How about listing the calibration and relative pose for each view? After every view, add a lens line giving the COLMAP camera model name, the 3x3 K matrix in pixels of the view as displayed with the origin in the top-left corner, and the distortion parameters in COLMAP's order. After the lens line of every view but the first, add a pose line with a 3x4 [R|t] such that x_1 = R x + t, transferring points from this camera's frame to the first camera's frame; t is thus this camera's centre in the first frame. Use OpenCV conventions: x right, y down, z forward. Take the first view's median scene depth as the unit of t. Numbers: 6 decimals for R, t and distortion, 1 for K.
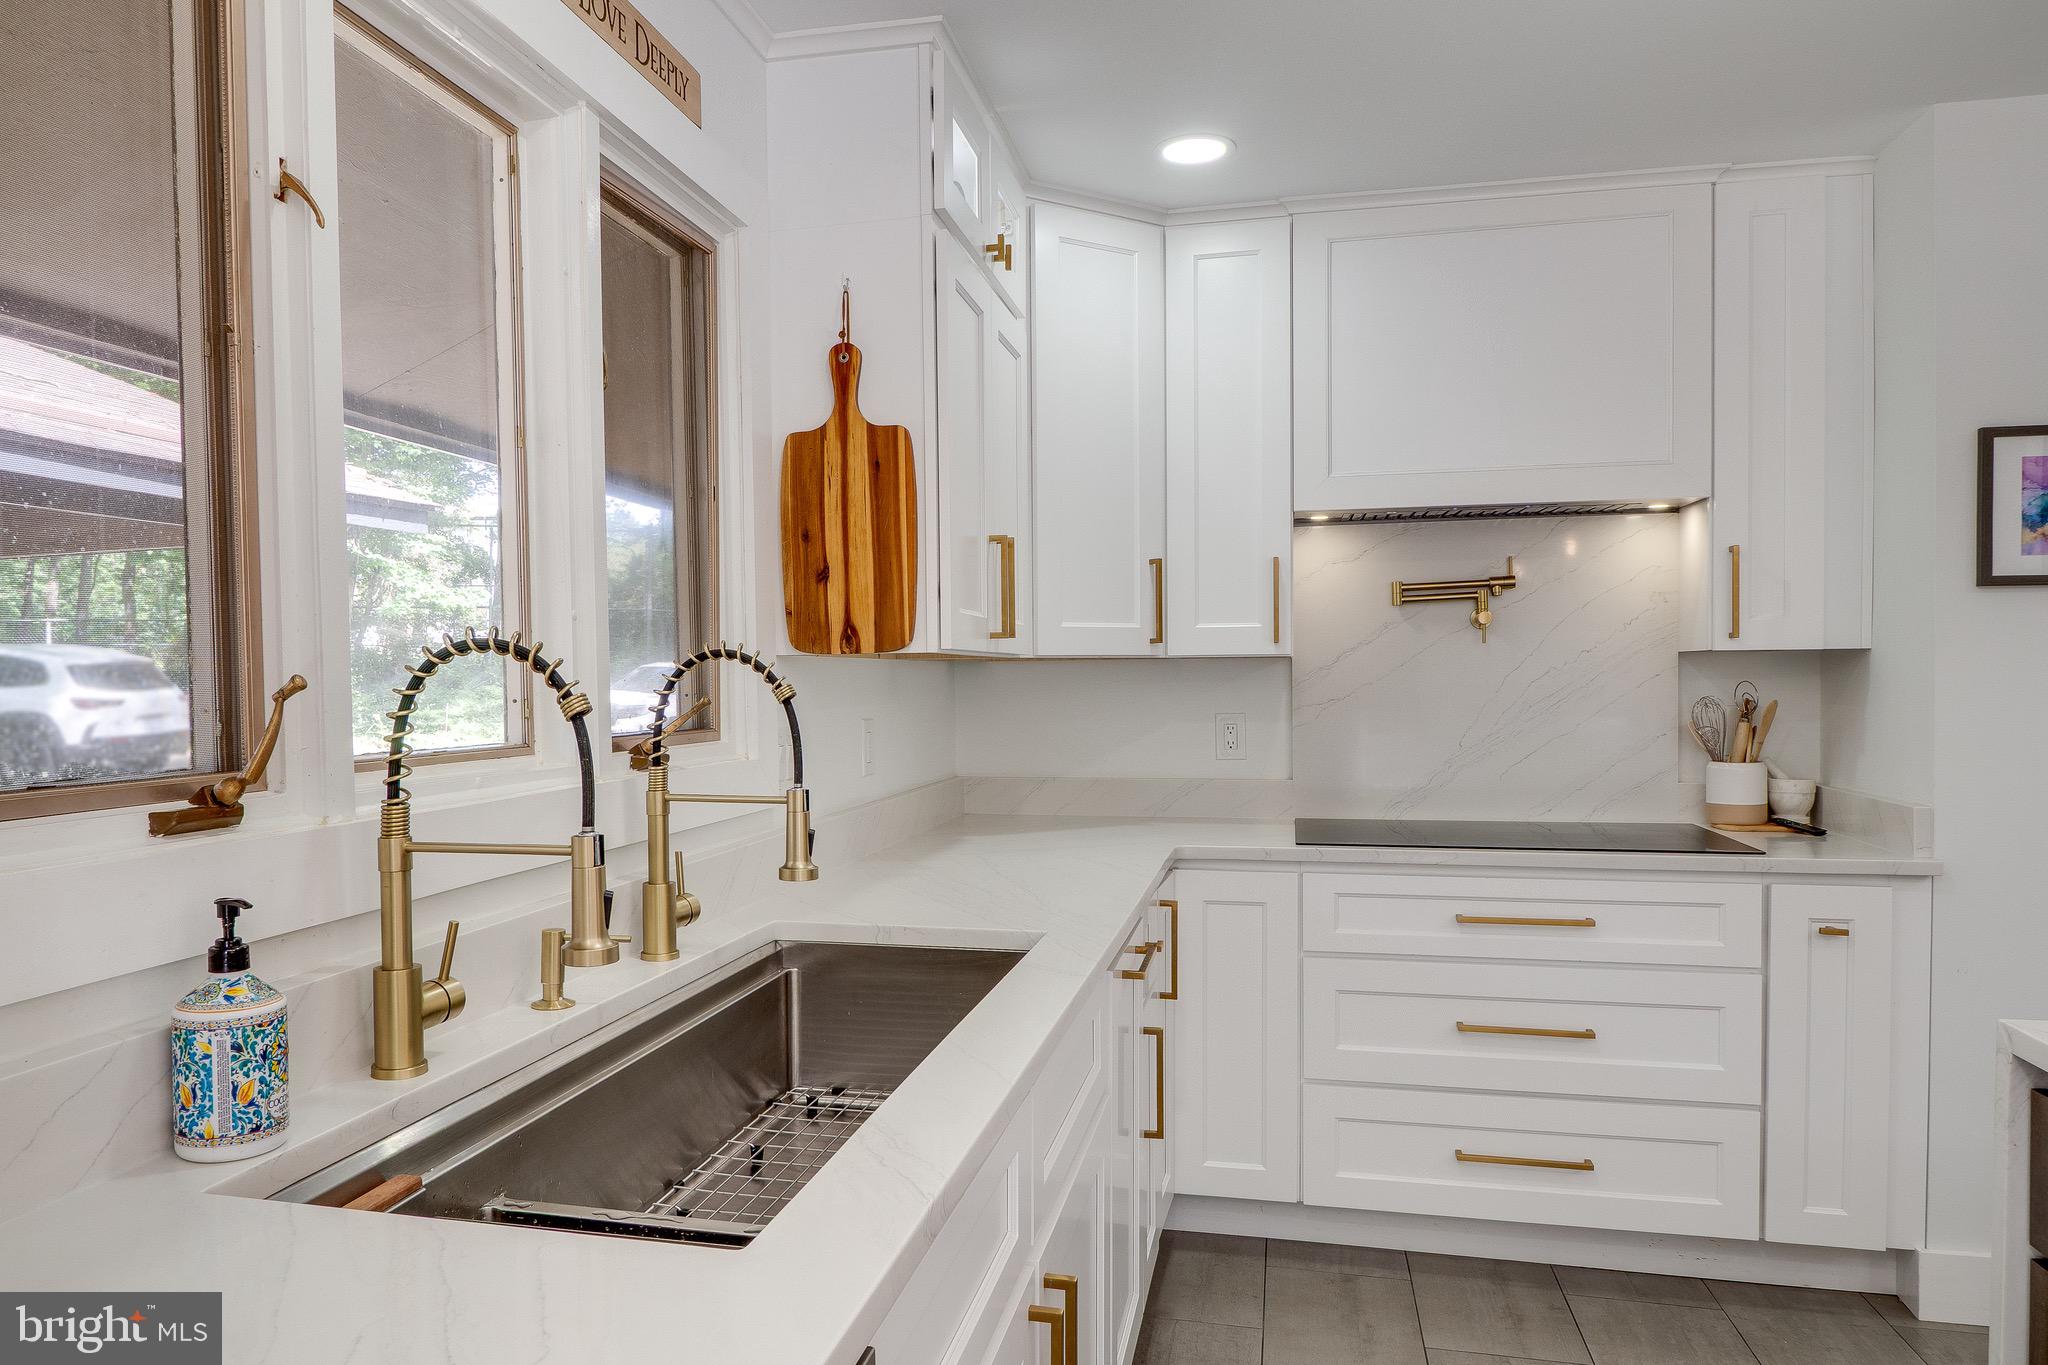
lens RADIAL K [[1120.2, 0, 1005.2], [0, 1120.2, 693.2], [0, 0, 1]] dist [-0.003265, -0.000973]
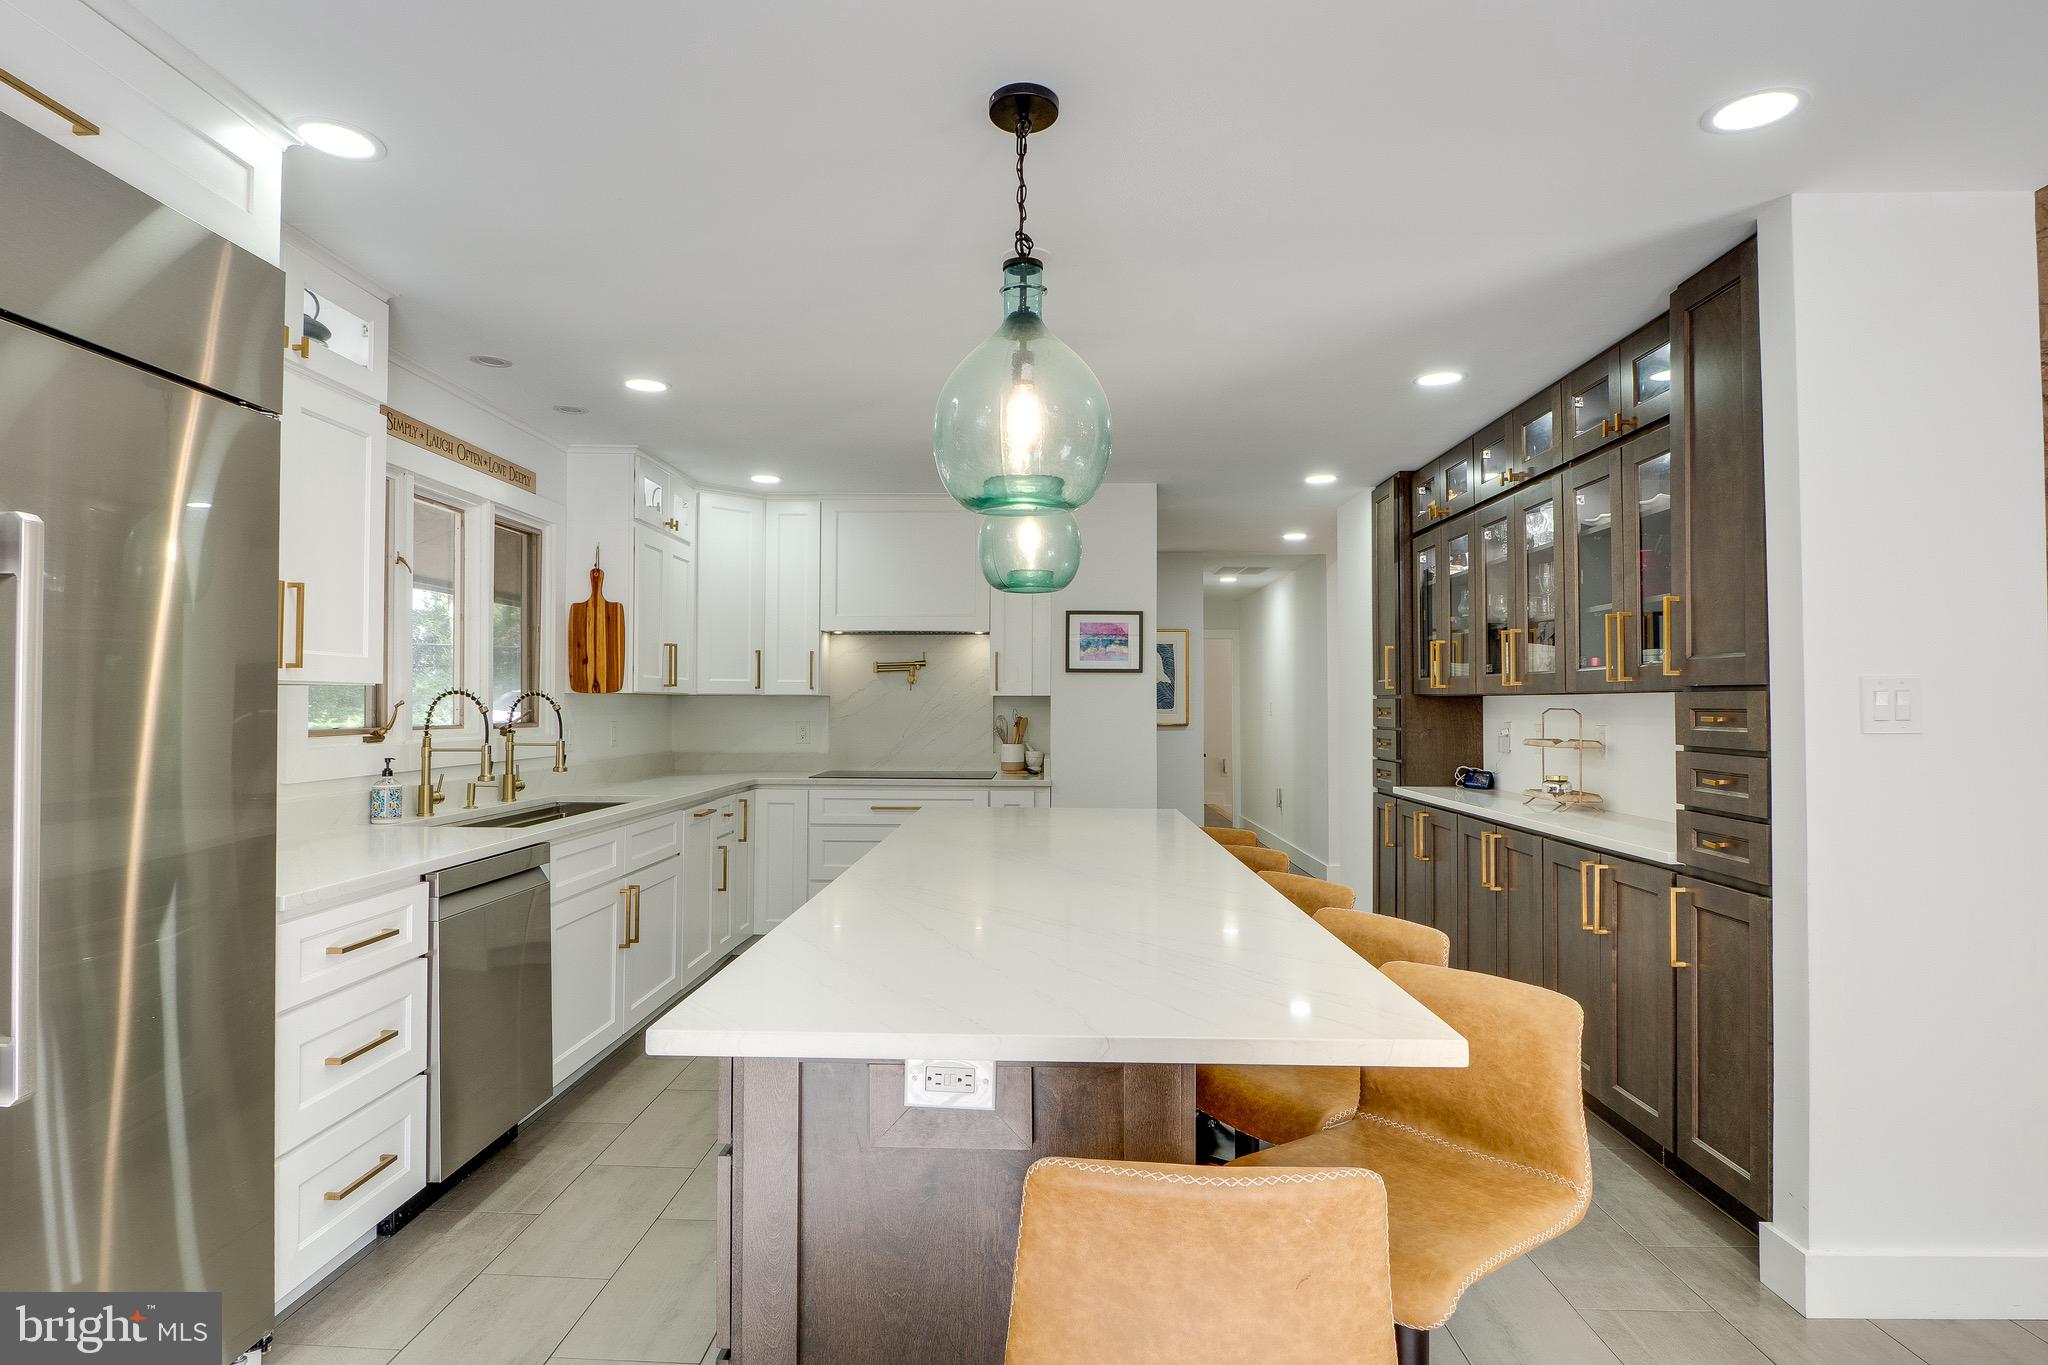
lens RADIAL K [[1001.9, 0, 1022.0], [0, 1001.9, 680.7], [0, 0, 1]] dist [-0.000945, -0.000143]
pose [[0.987859, 0.015657, 0.154564, 0.467834], [-0.009773, 0.999201, -0.038751, 0.014607], [-0.155047, 0.036770, 0.987223, -1.388351]]
